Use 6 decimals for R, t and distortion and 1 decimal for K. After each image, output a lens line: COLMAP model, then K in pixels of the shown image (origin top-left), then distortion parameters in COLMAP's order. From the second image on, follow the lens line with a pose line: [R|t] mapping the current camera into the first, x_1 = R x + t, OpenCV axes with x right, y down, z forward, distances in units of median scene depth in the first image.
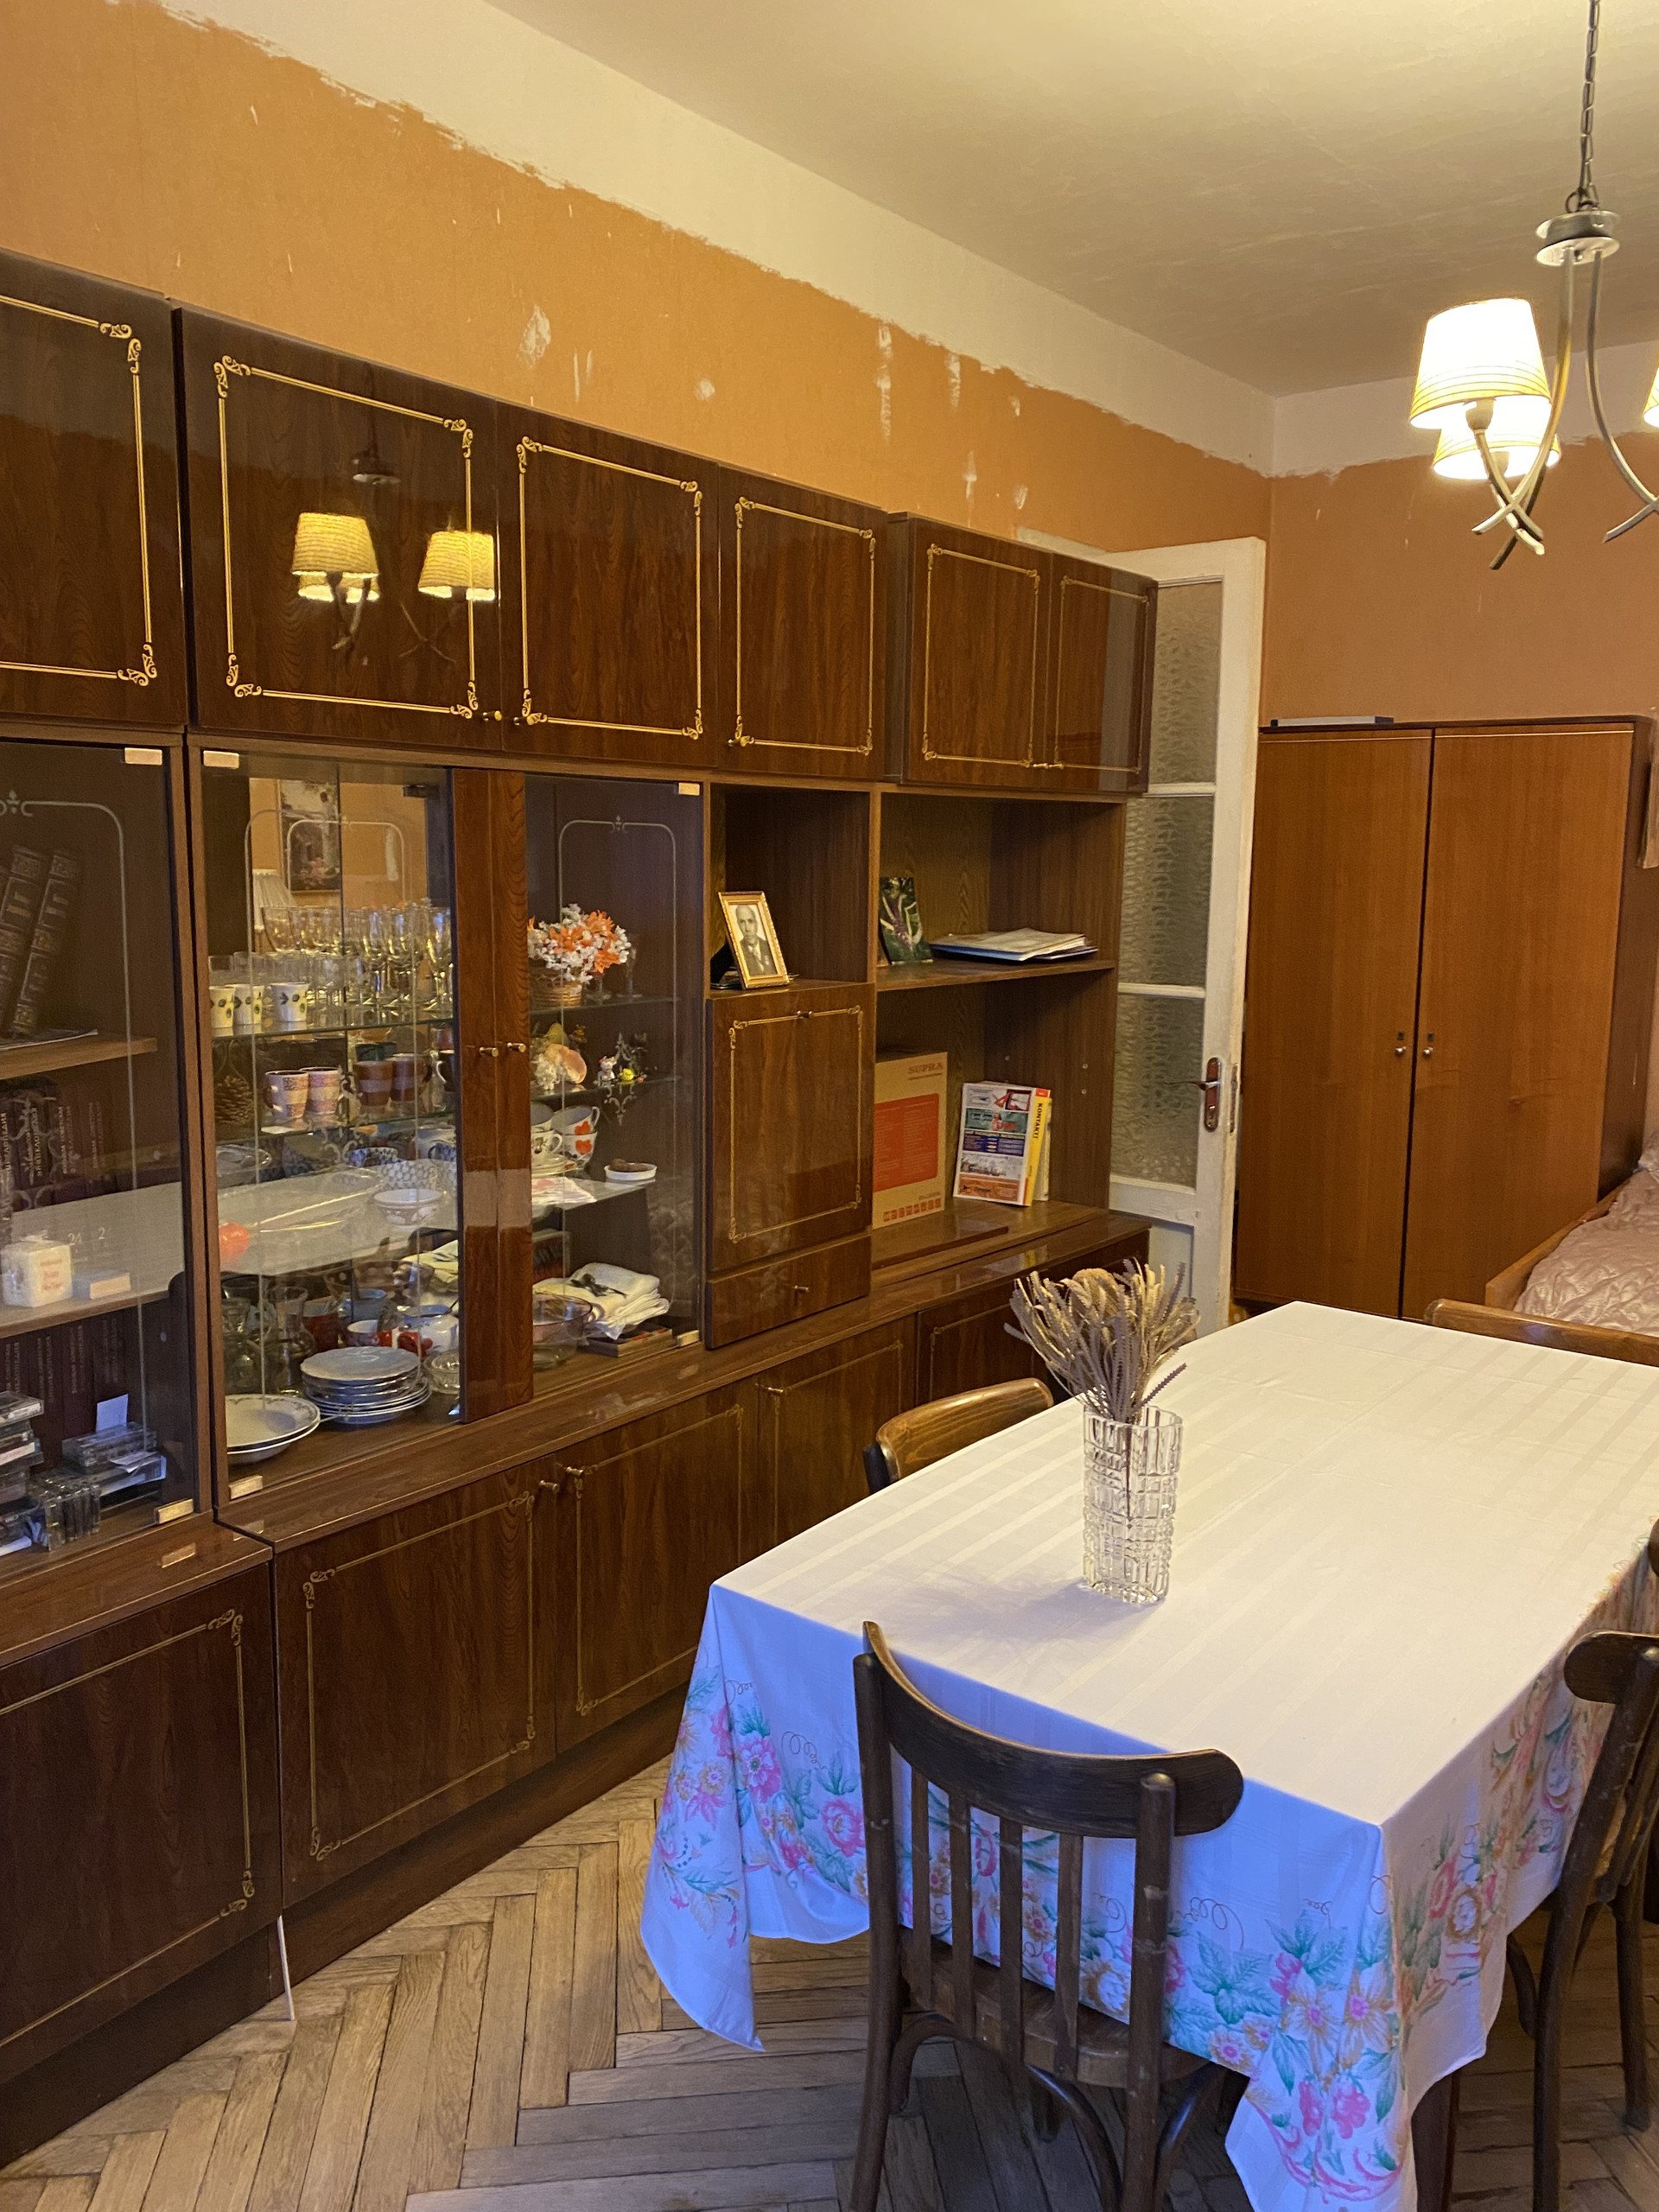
lens RADIAL K [[1677.8, 0, 834.7], [0, 1677.8, 1095.2], [0, 0, 1]] dist [0.040157, -0.039708]
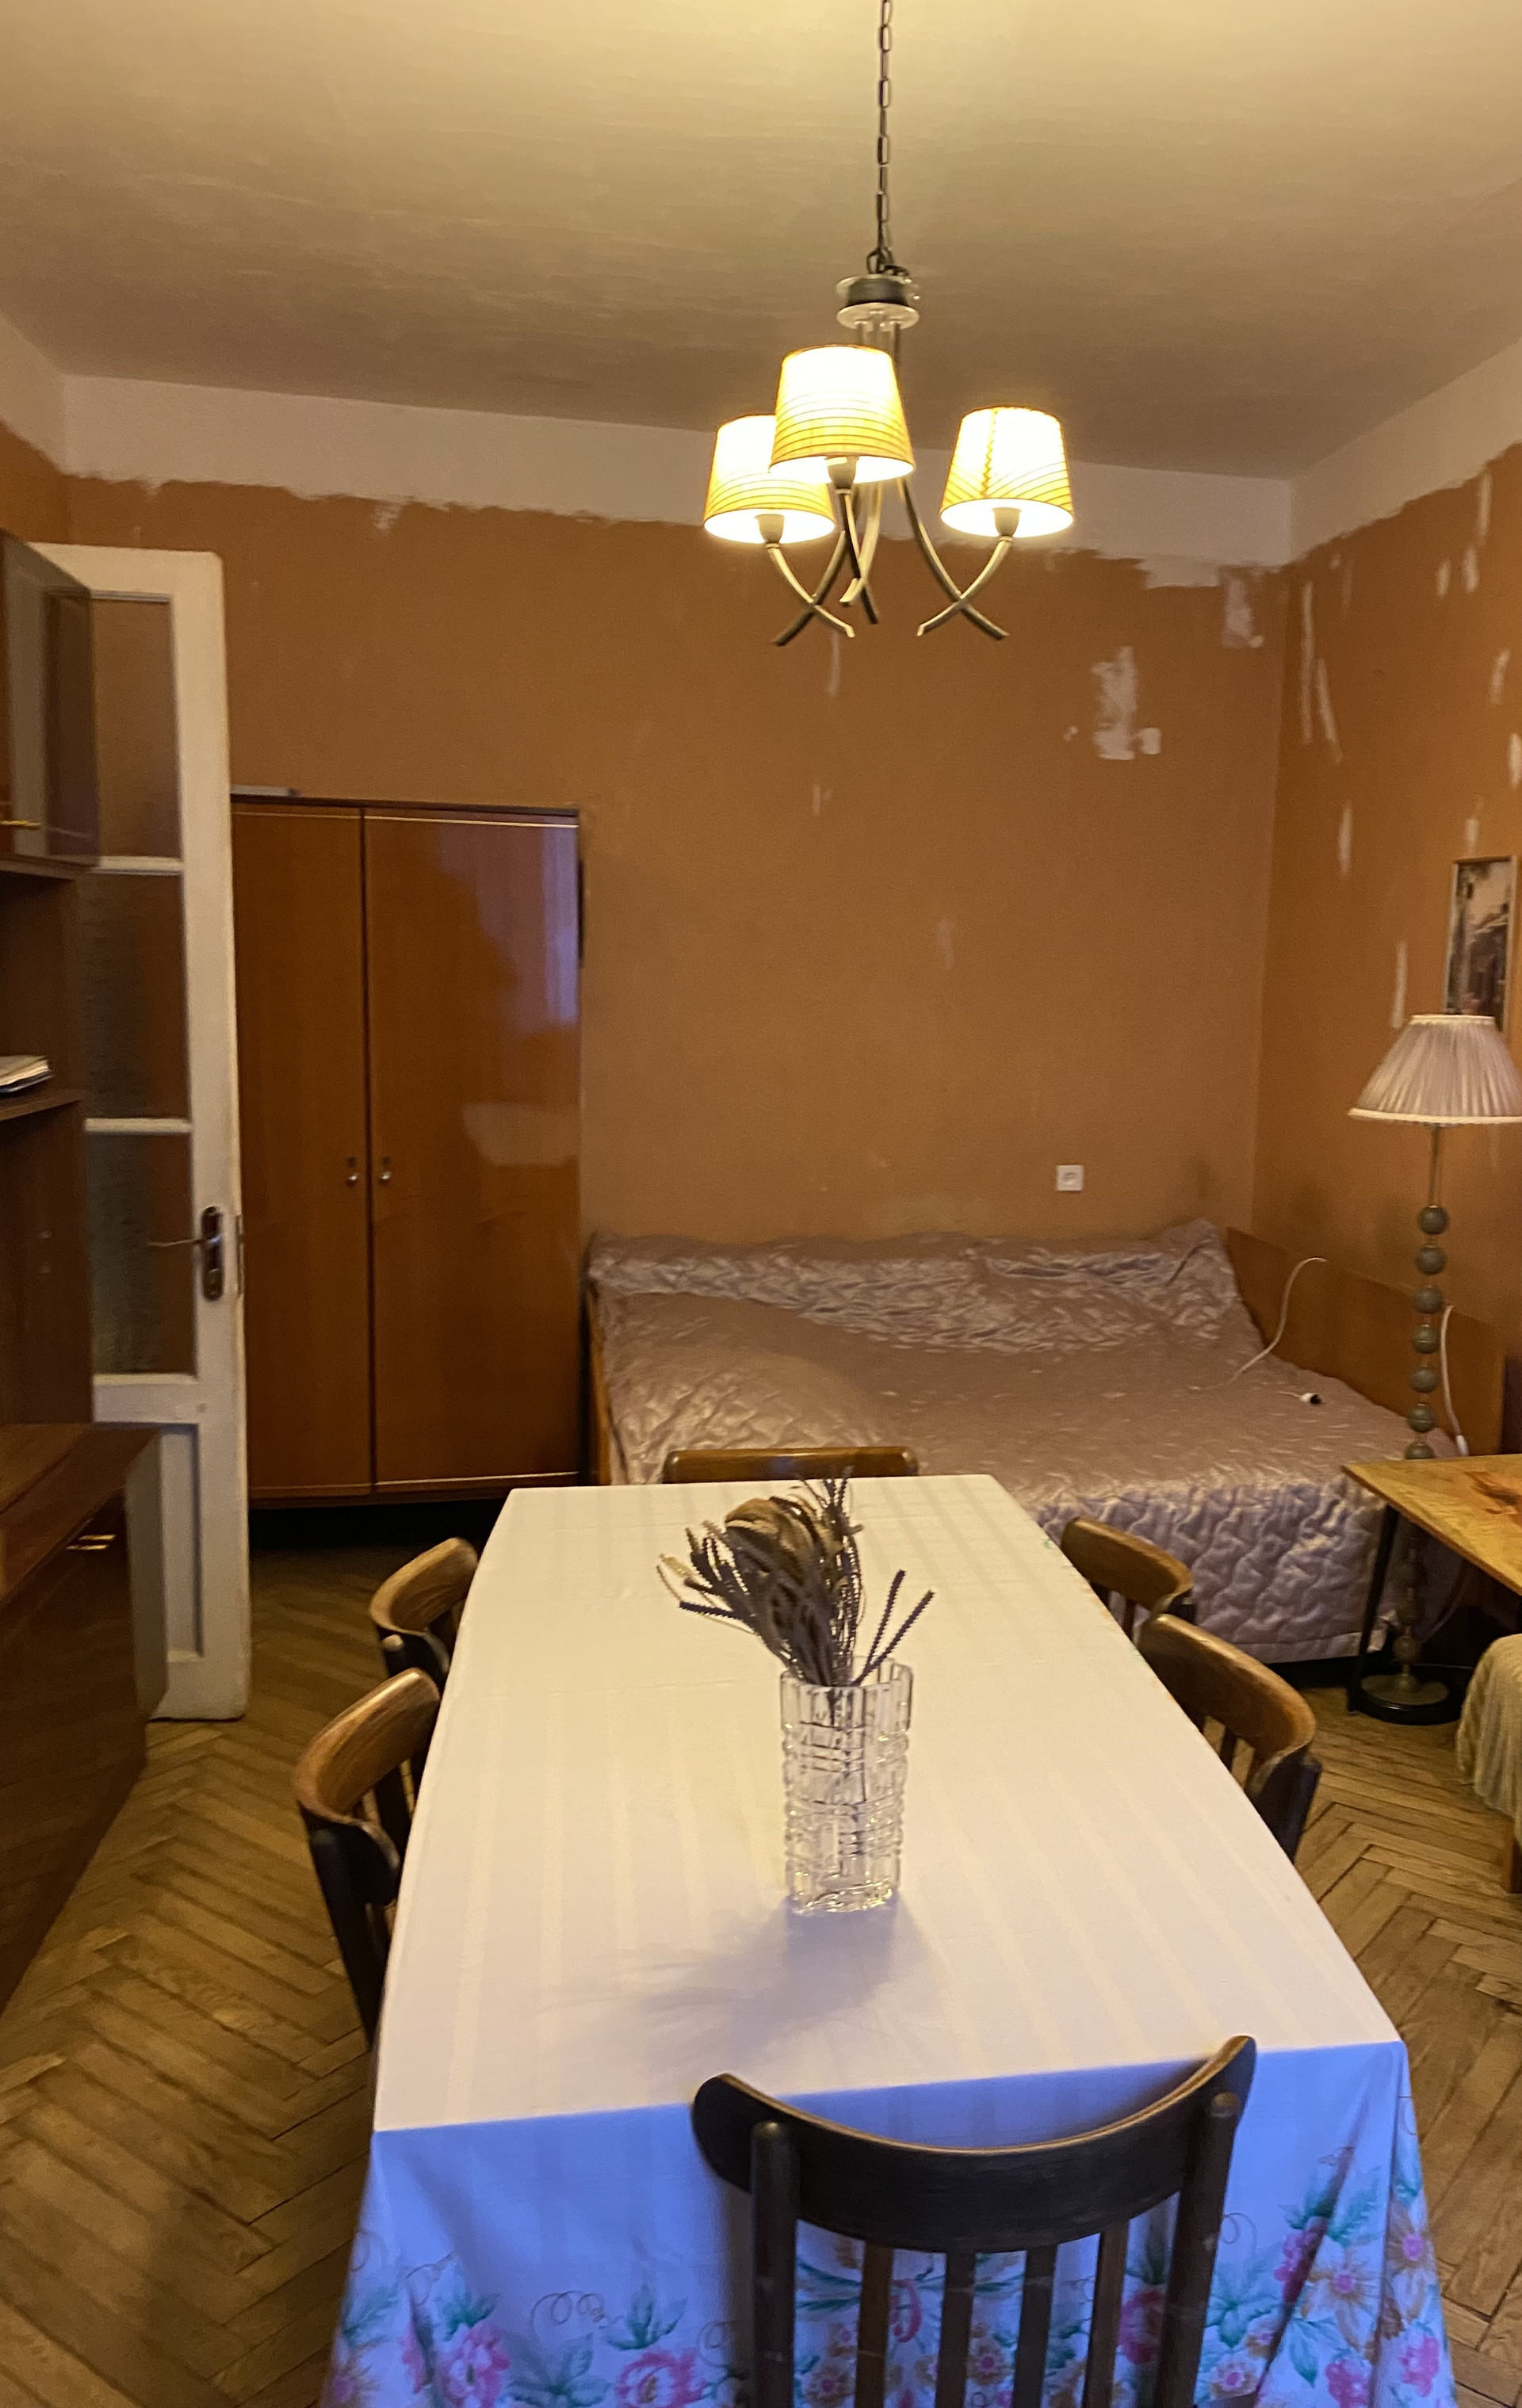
lens RADIAL K [[1850.3, 0, 761.4], [0, 1850.3, 1200.5], [0, 0, 1]] dist [0.026366, -0.013021]
pose [[0.676956, -0.094818, 0.729891, -0.246293], [0.097105, 0.994505, 0.039130, -0.036193], [-0.729590, 0.044387, 0.682443, 0.226510]]
